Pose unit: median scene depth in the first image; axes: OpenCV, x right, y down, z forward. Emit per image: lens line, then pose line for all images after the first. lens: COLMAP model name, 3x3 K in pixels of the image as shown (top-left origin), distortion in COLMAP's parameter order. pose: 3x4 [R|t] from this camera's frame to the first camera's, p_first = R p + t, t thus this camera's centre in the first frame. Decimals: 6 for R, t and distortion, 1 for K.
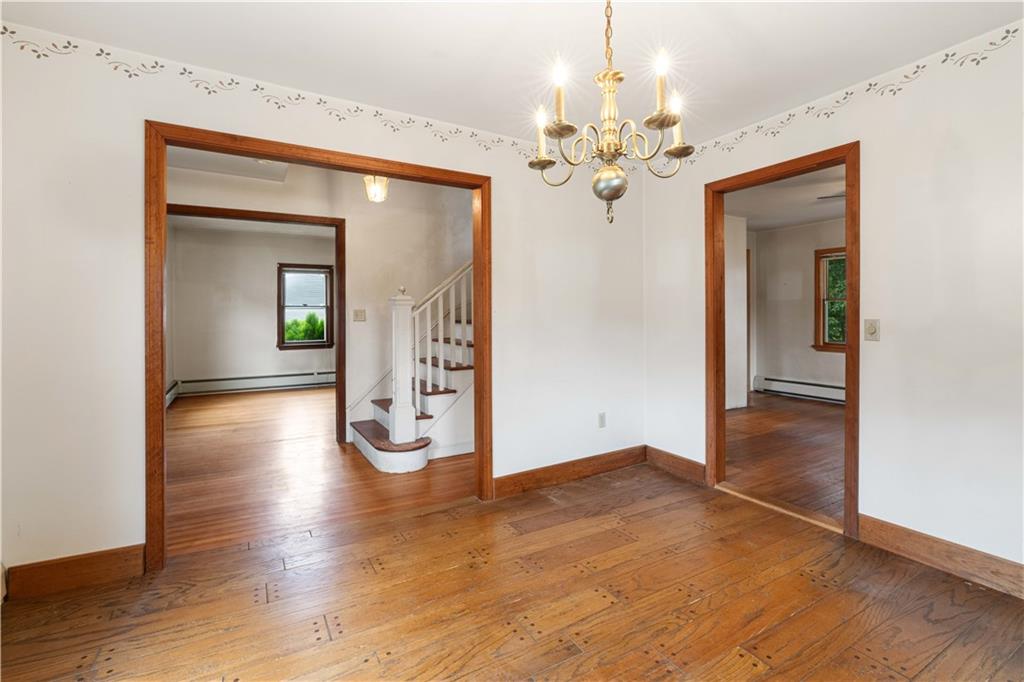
lens RADIAL K [[459.2, 0, 497.9], [0, 459.2, 314.3], [0, 0, 1]] dist [-0.008269, 0.002522]
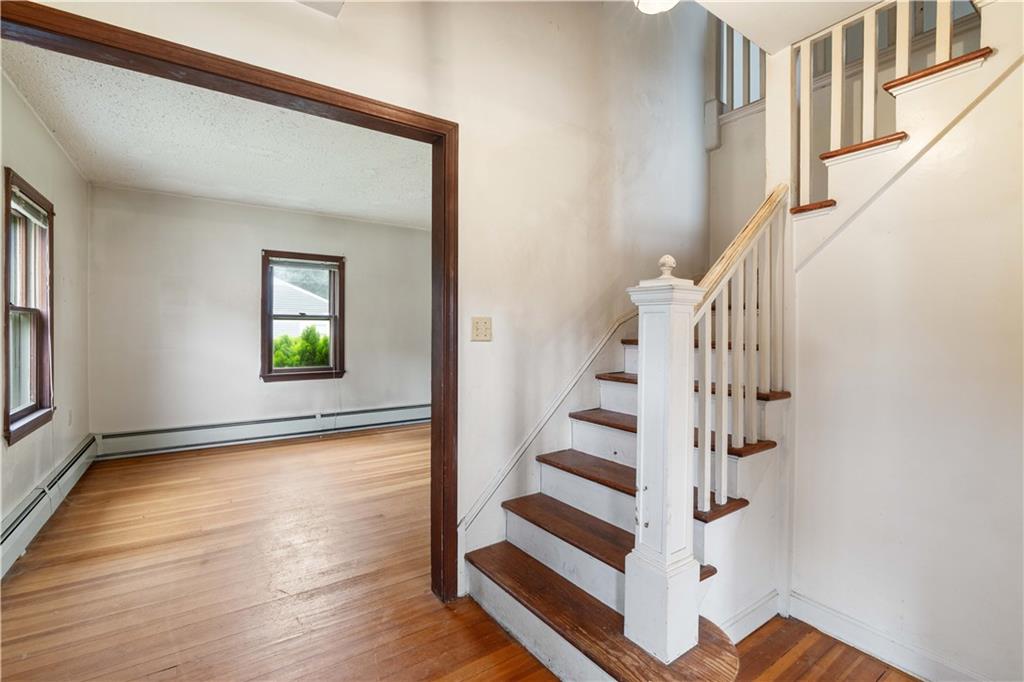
lens RADIAL K [[459.2, 0, 504.7], [0, 459.2, 336.2], [0, 0, 1]] dist [-0.008269, 0.002522]
pose [[0.995543, 0.006130, 0.094108, -0.193880], [-0.007228, 0.999910, 0.011324, 0.002242], [-0.094030, -0.011954, 0.995498, 0.310521]]
